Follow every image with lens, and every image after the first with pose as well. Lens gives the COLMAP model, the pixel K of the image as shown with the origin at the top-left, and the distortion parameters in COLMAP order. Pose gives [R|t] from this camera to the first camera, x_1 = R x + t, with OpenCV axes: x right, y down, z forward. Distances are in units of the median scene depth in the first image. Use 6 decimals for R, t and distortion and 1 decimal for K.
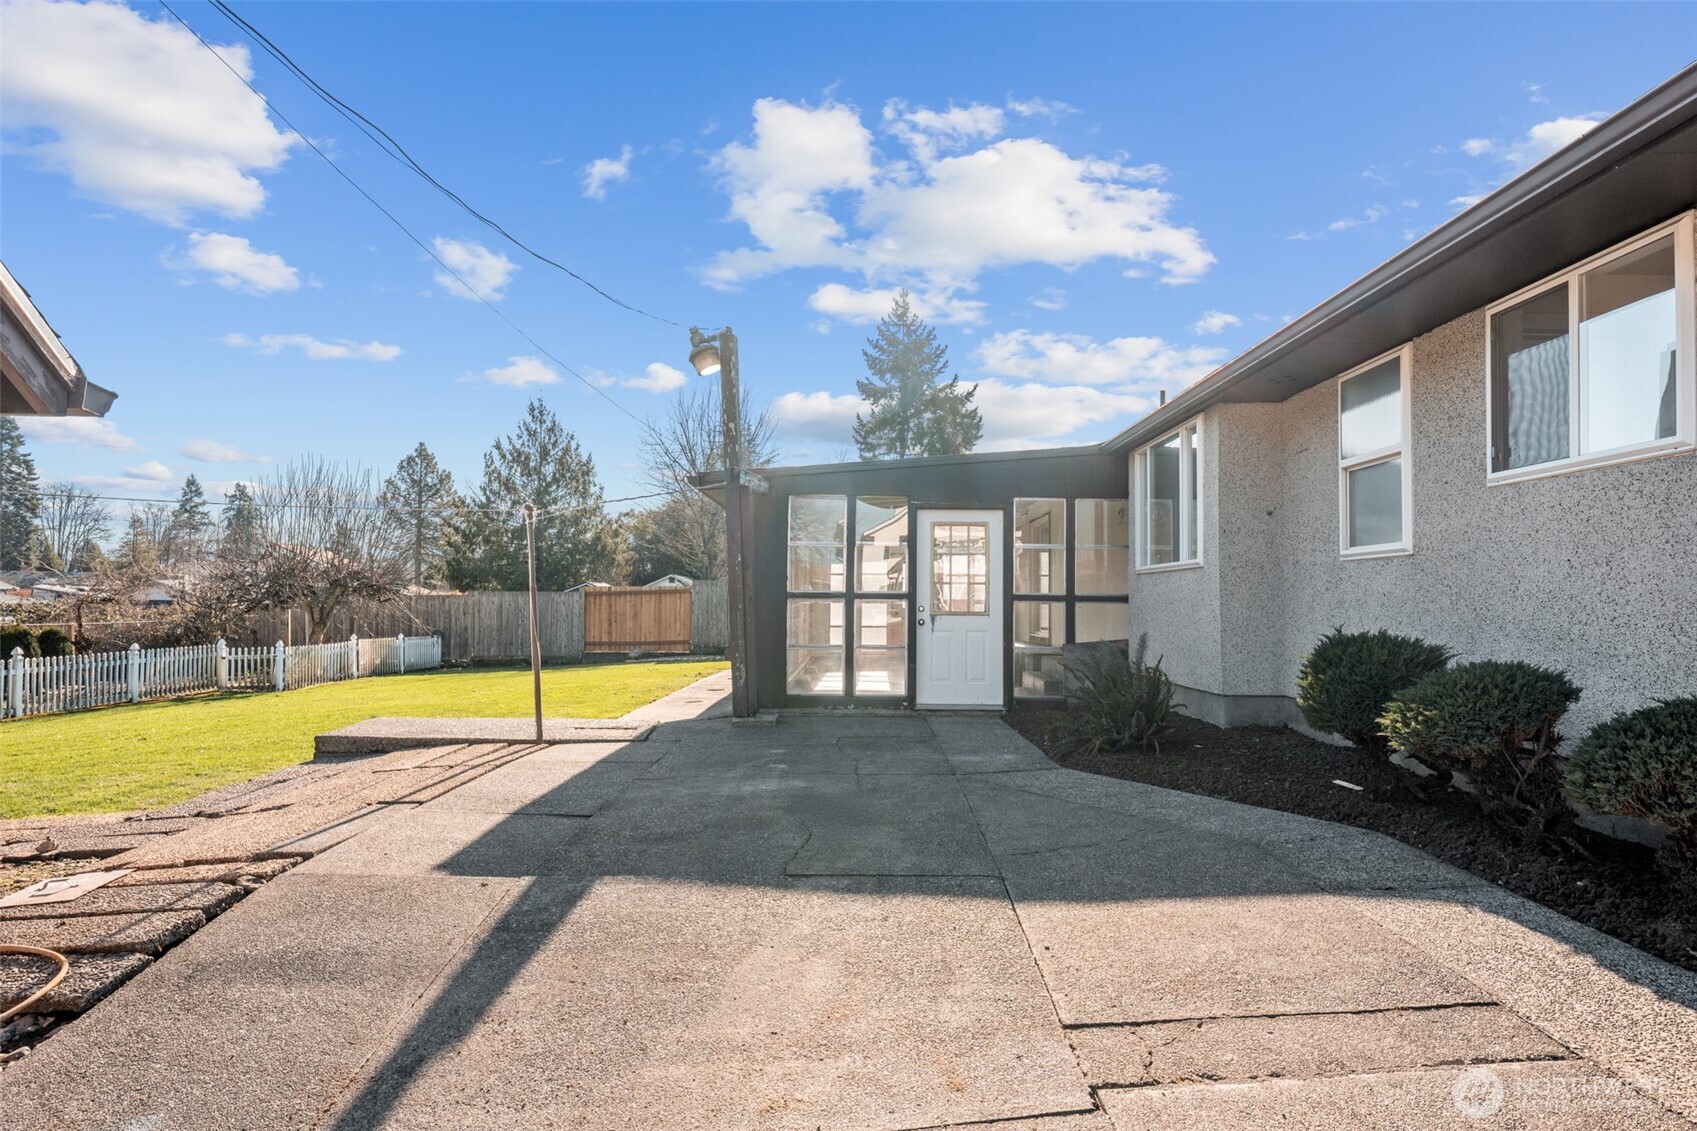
lens RADIAL K [[957.1, 0, 848.5], [0, 957.1, 565.5], [0, 0, 1]] dist [-0.001594, 0.000276]
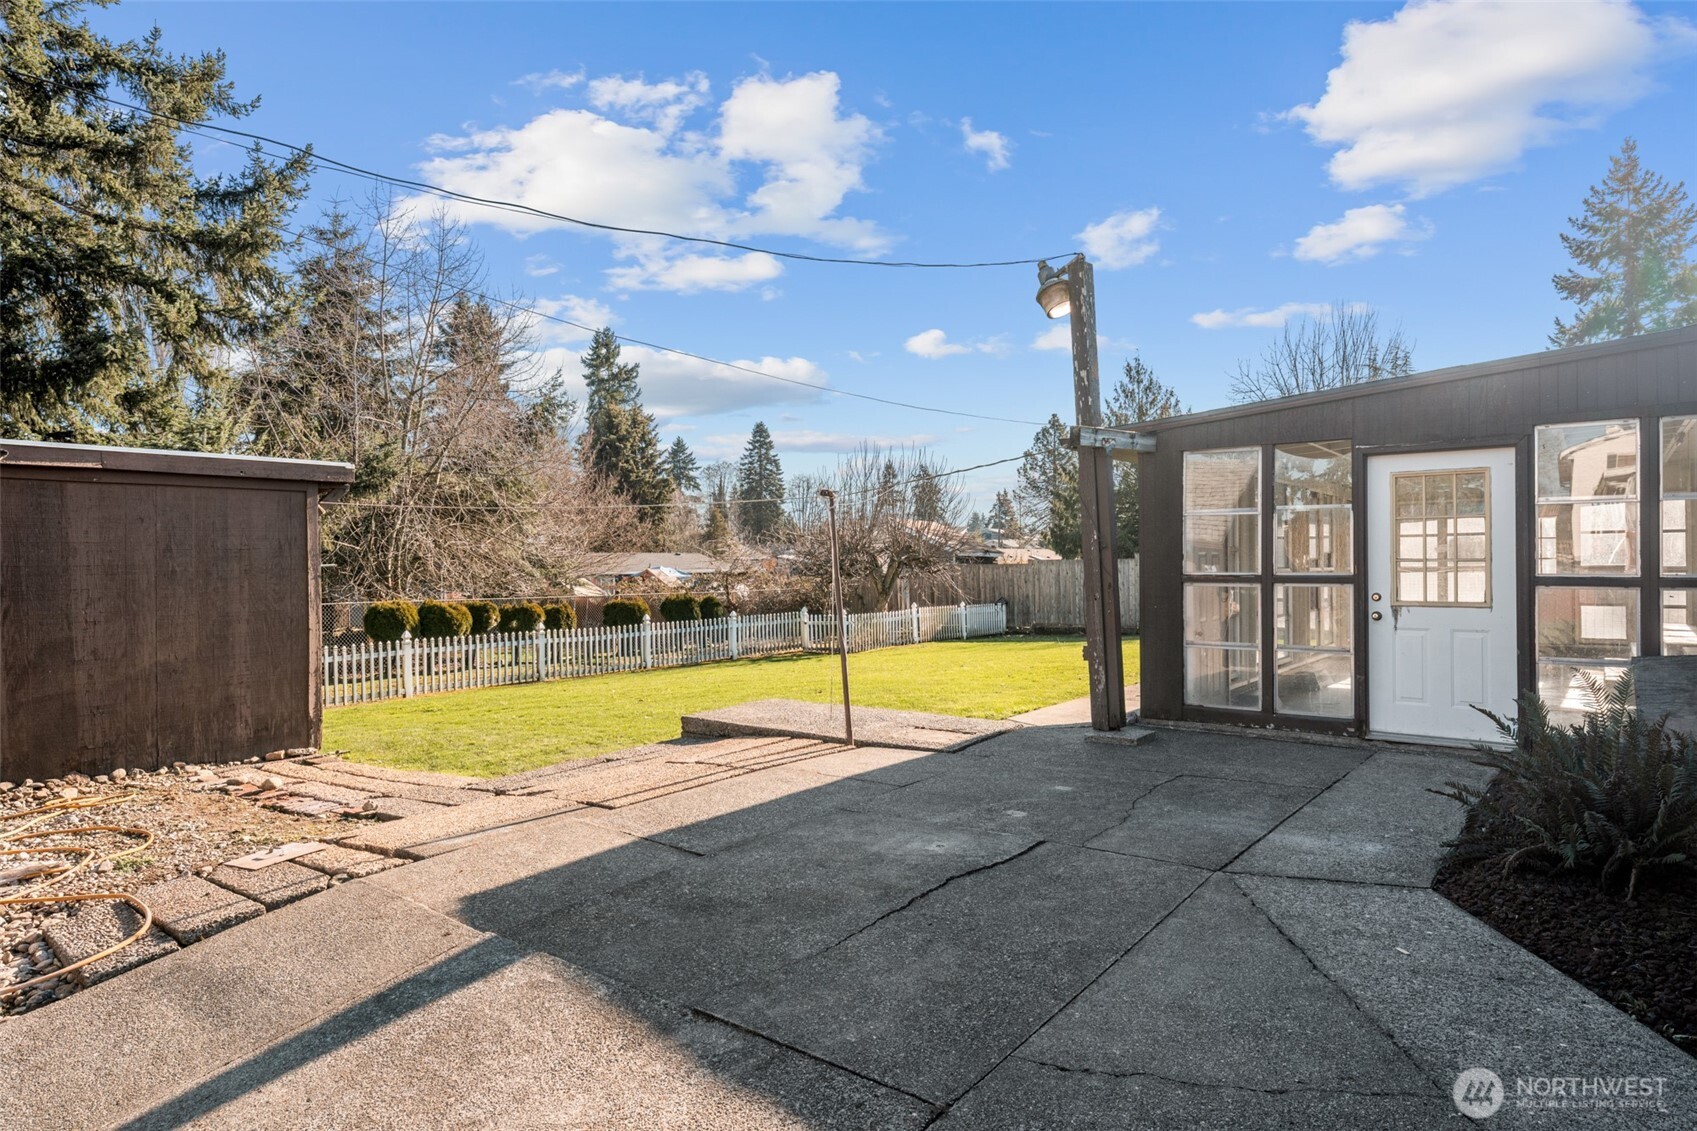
lens RADIAL K [[957.1, 0, 848.5], [0, 957.1, 565.5], [0, 0, 1]] dist [-0.001594, 0.000276]
pose [[0.796003, -0.011064, -0.605191, 0.067402], [0.036376, 0.998900, 0.029583, -0.004529], [0.604198, -0.045562, 0.795530, 0.071859]]
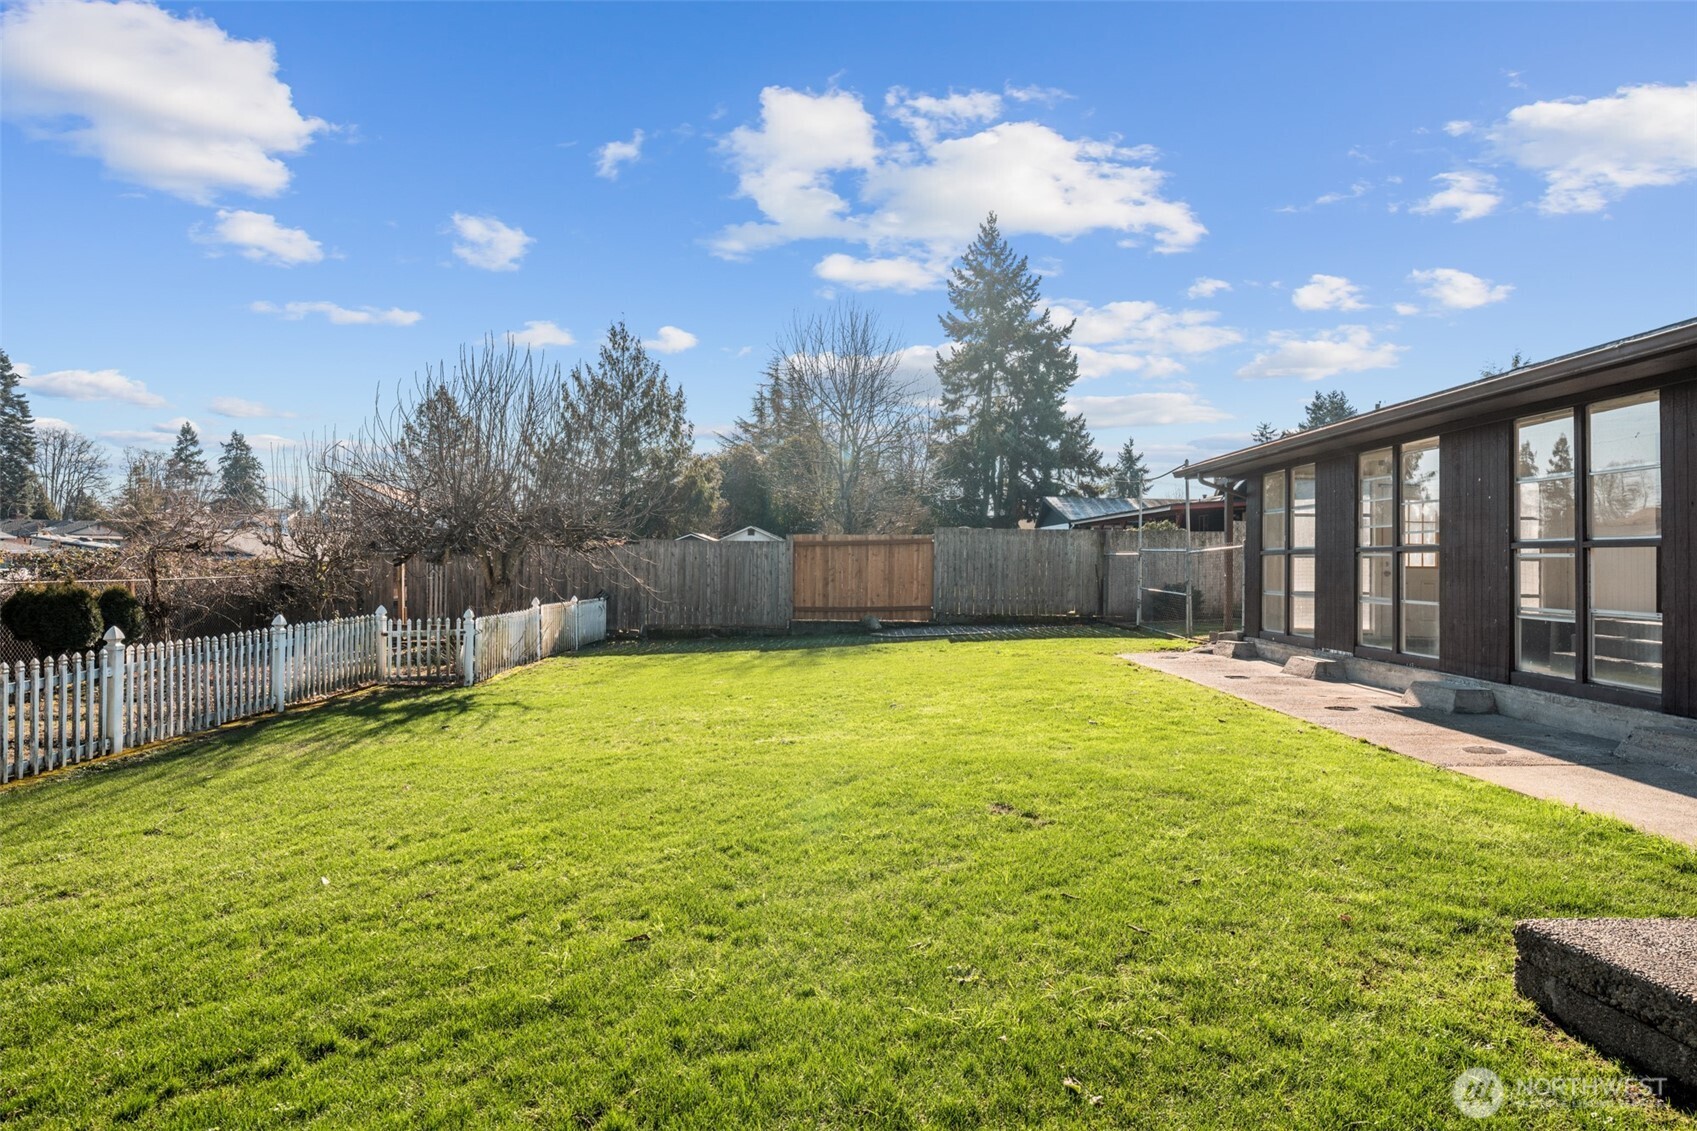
lens RADIAL K [[974.9, 0, 854.1], [0, 974.9, 541.7], [0, 0, 1]] dist [0.001637, -0.000413]
pose [[0.999974, 0.007216, -0.000621, -0.226946], [-0.007202, 0.999759, 0.020732, 0.011123], [0.000770, -0.020727, 0.999785, 0.224806]]
